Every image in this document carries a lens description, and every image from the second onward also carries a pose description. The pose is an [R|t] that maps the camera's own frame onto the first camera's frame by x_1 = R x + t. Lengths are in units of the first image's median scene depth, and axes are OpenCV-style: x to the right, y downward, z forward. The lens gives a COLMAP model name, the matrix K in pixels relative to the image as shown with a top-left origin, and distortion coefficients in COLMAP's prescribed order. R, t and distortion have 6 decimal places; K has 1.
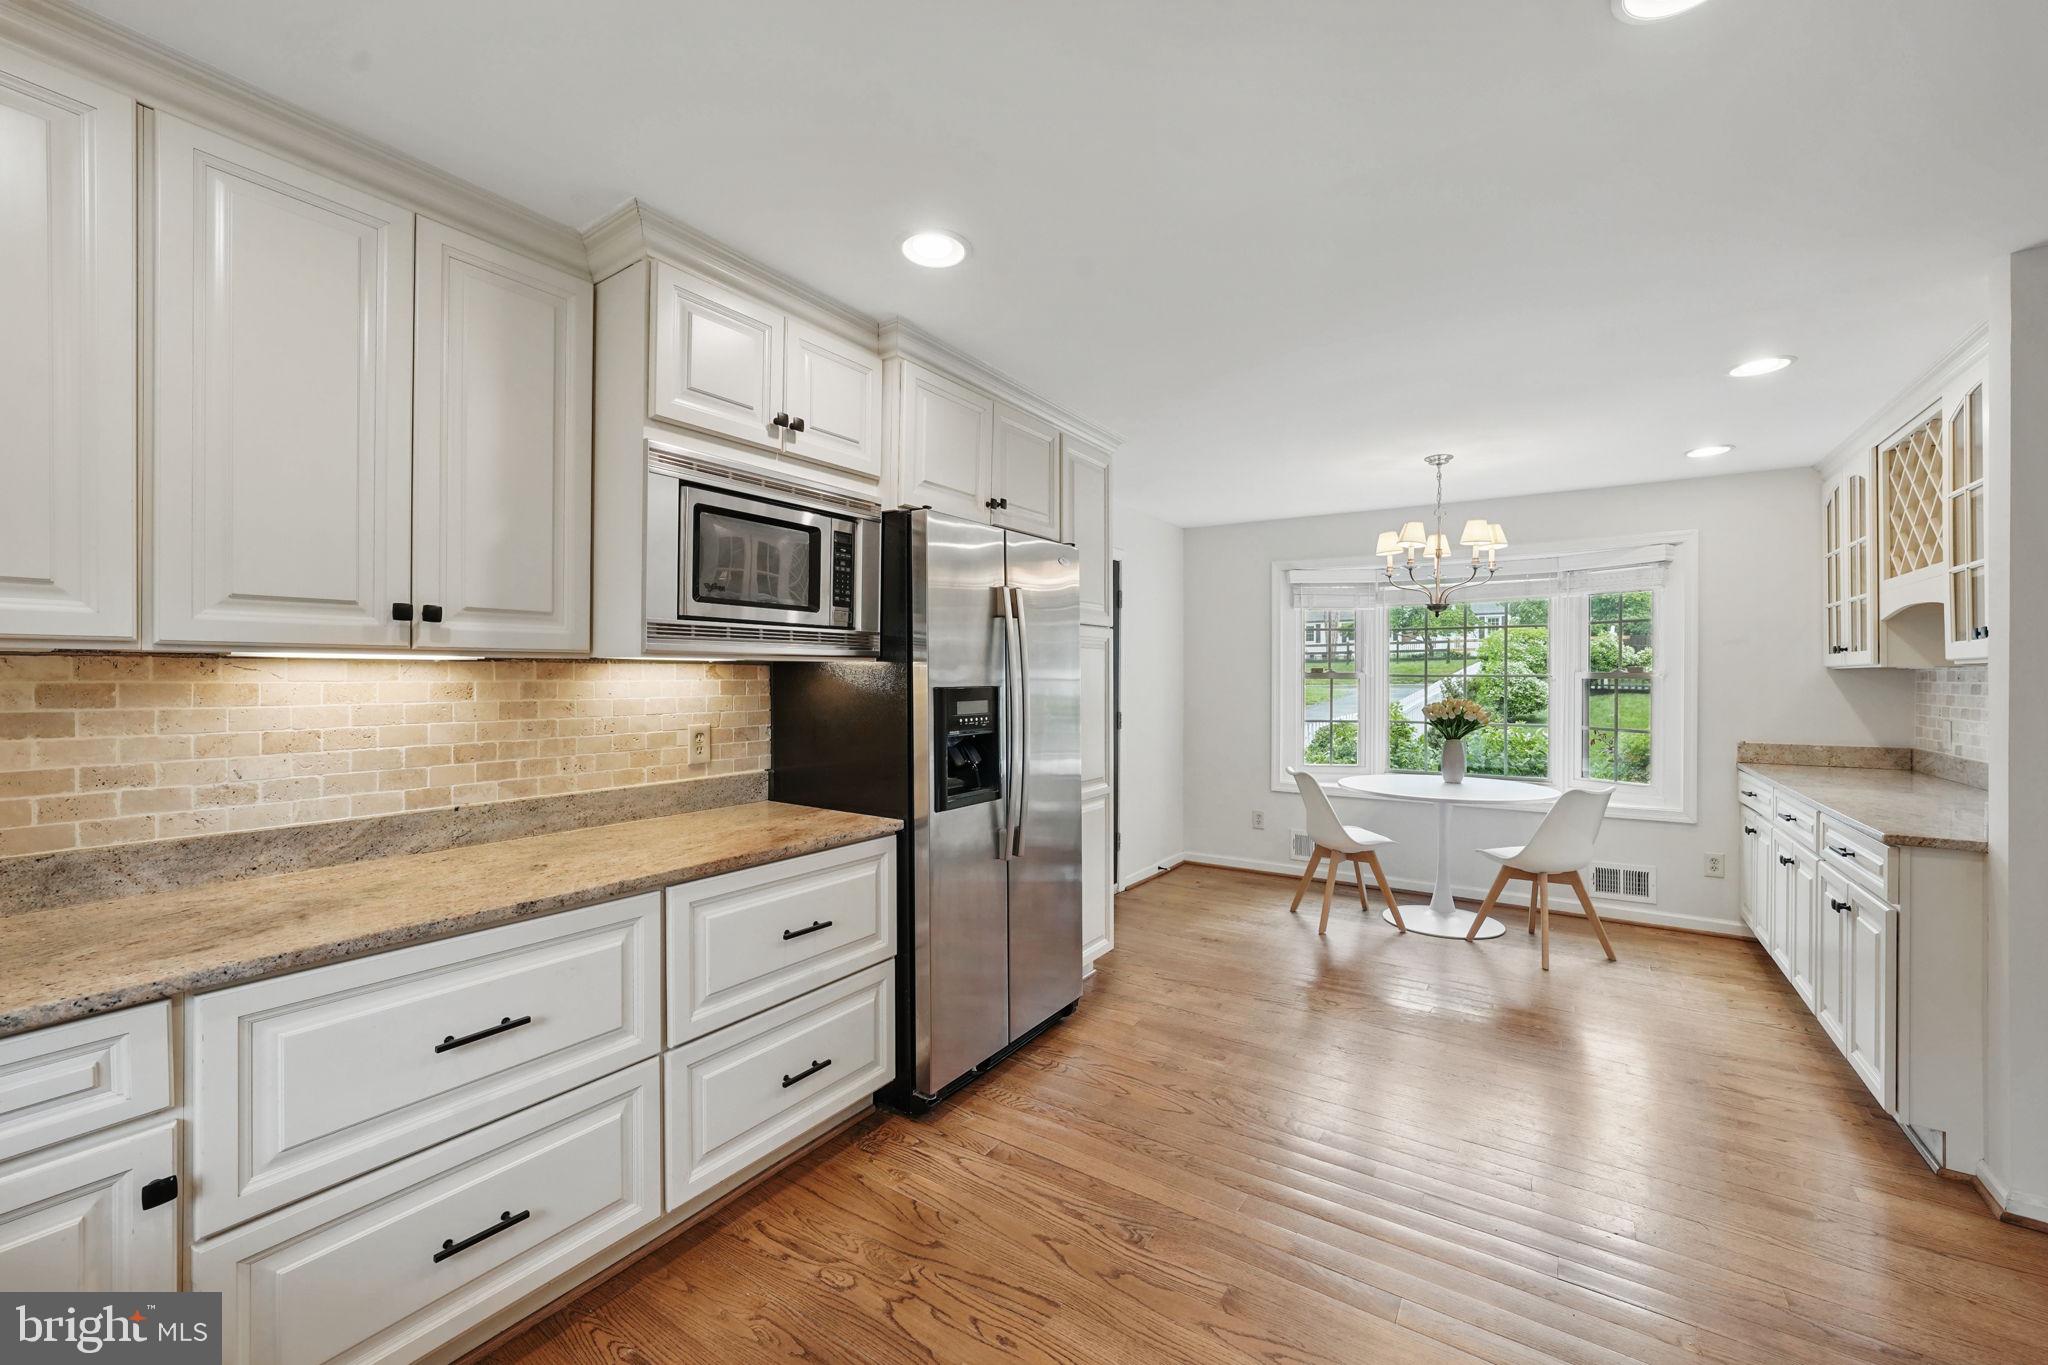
lens RADIAL K [[866.3, 0, 1022.6], [0, 866.3, 673.7], [0, 0, 1]] dist [-0.003362, -0.000084]
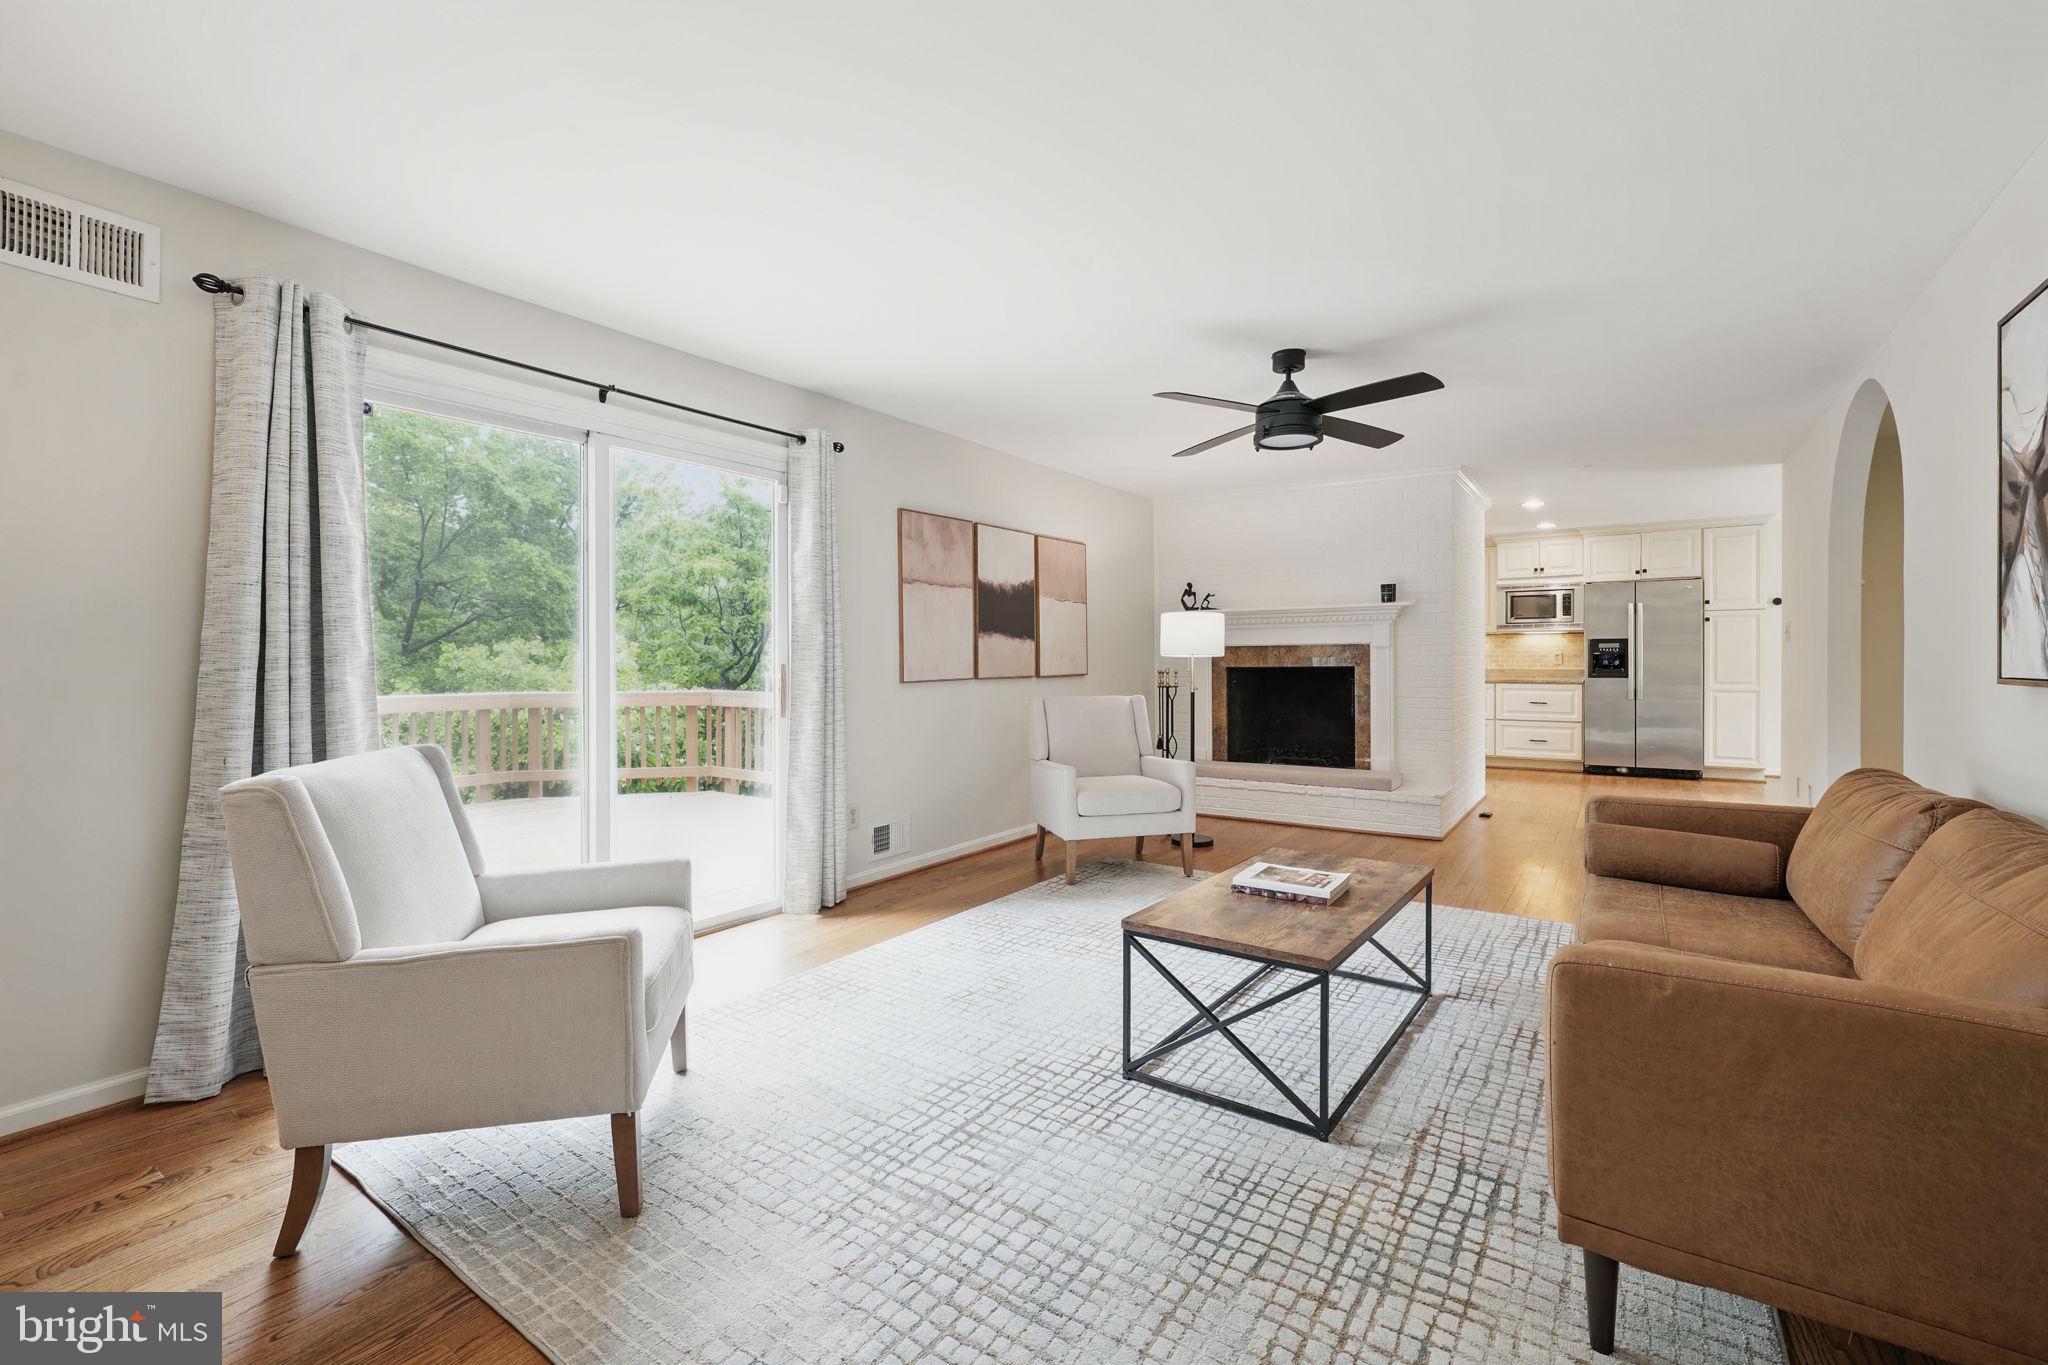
lens RADIAL K [[866.3, 0, 1022.6], [0, 866.3, 673.7], [0, 0, 1]] dist [-0.003362, -0.000084]
pose [[-0.060089, -0.002551, -0.998190, 4.186350], [0.002169, 0.999994, -0.002686, 0.196075], [0.998191, -0.002327, -0.060083, -1.181604]]
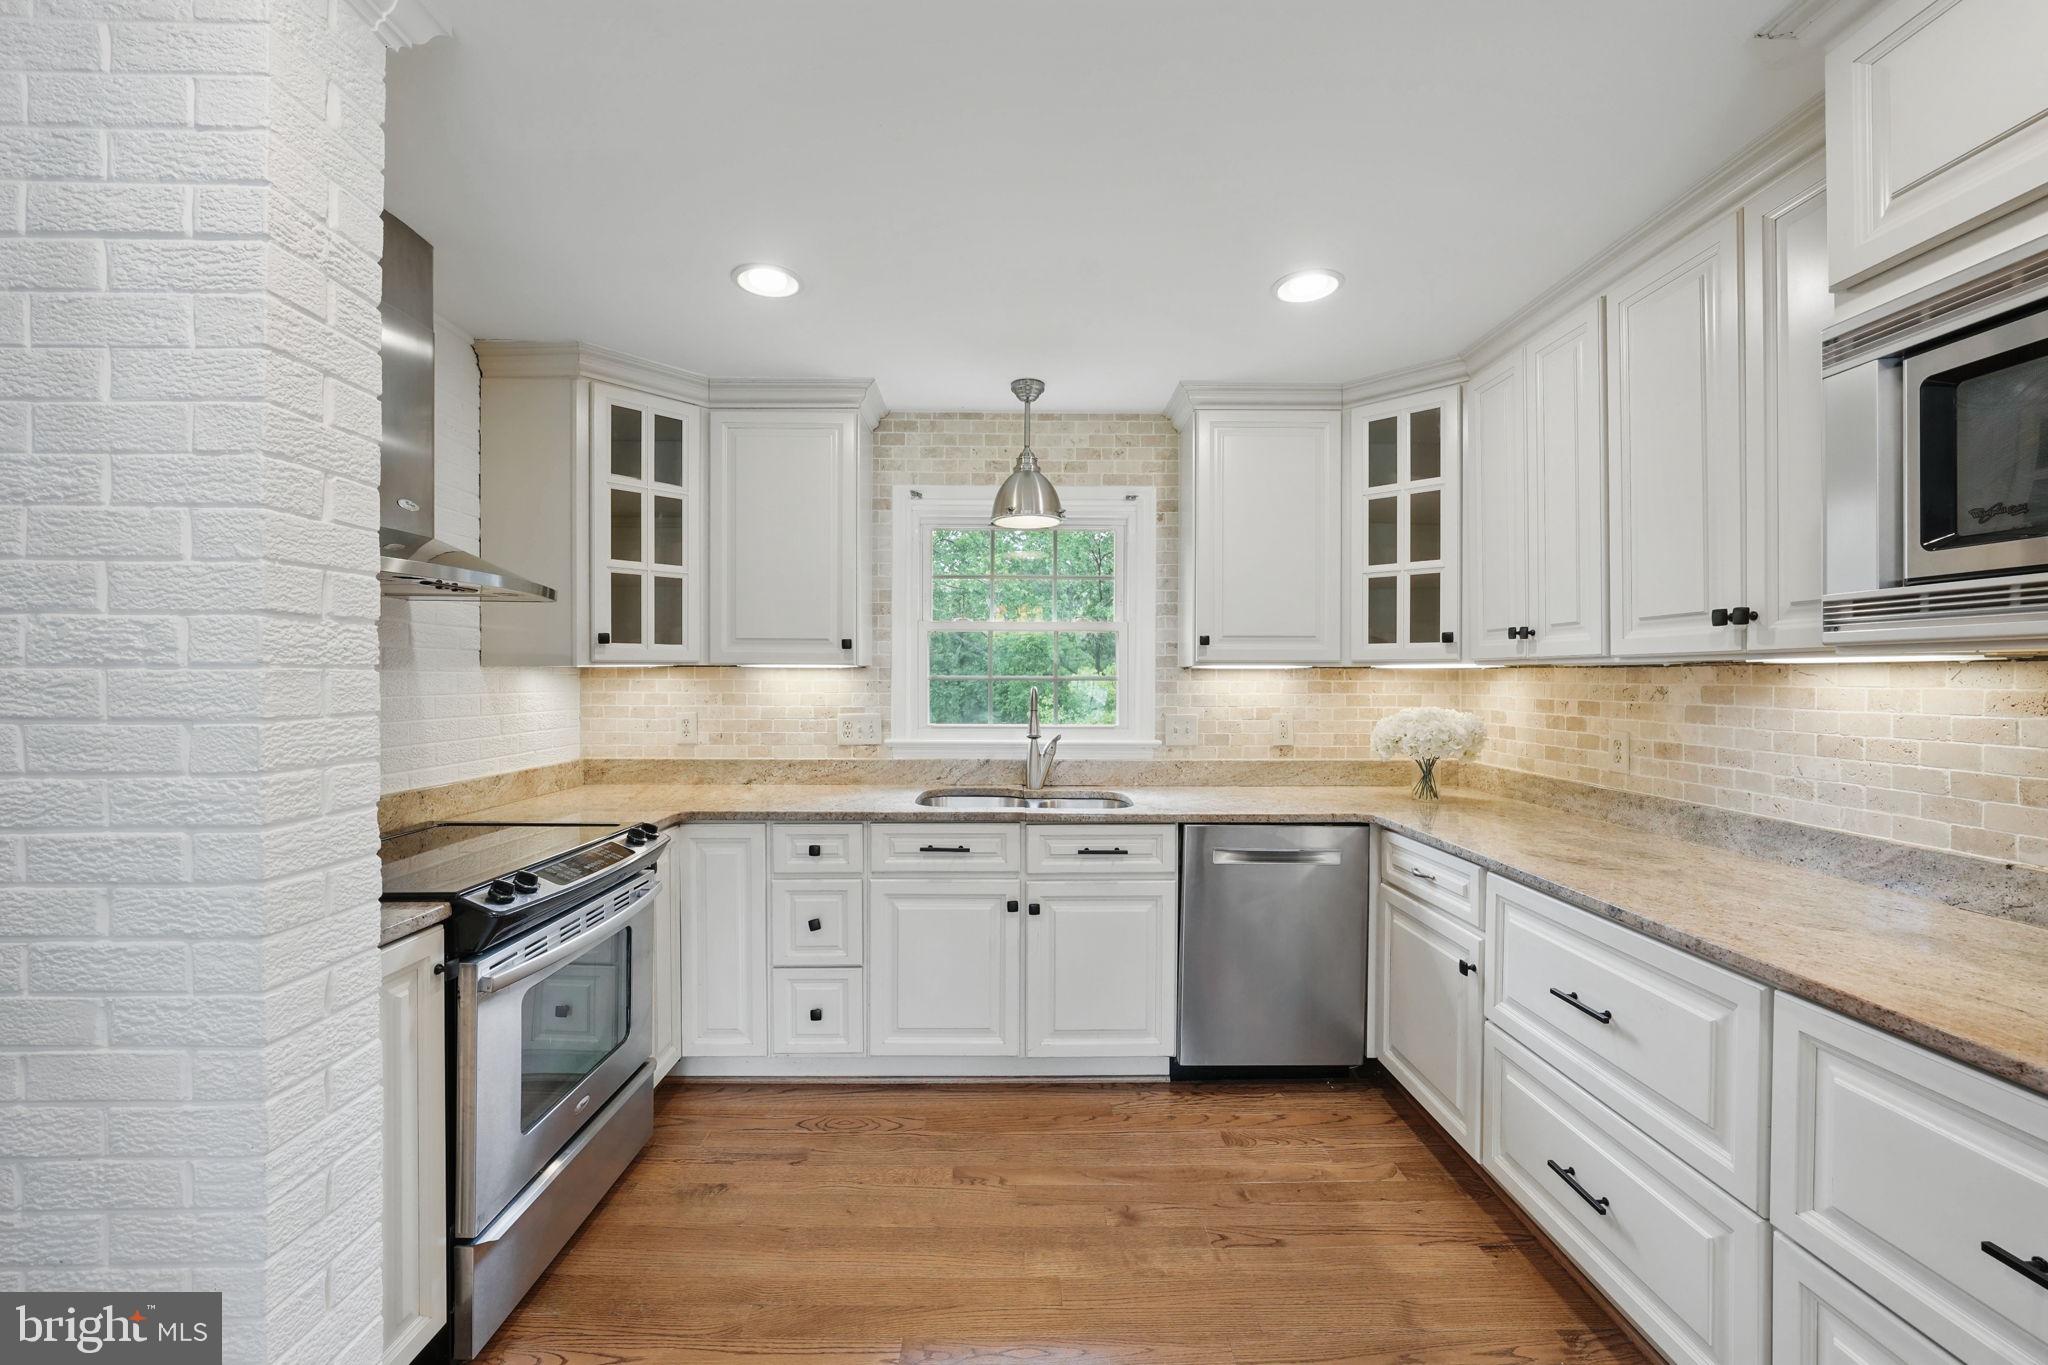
lens RADIAL K [[866.3, 0, 1022.6], [0, 866.3, 673.7], [0, 0, 1]] dist [-0.003362, -0.000084]
pose [[-0.834999, -0.007415, -0.550201, 0.460798], [-0.006040, 0.999972, -0.004310, 0.003834], [0.550218, -0.000275, -0.835021, 1.226562]]
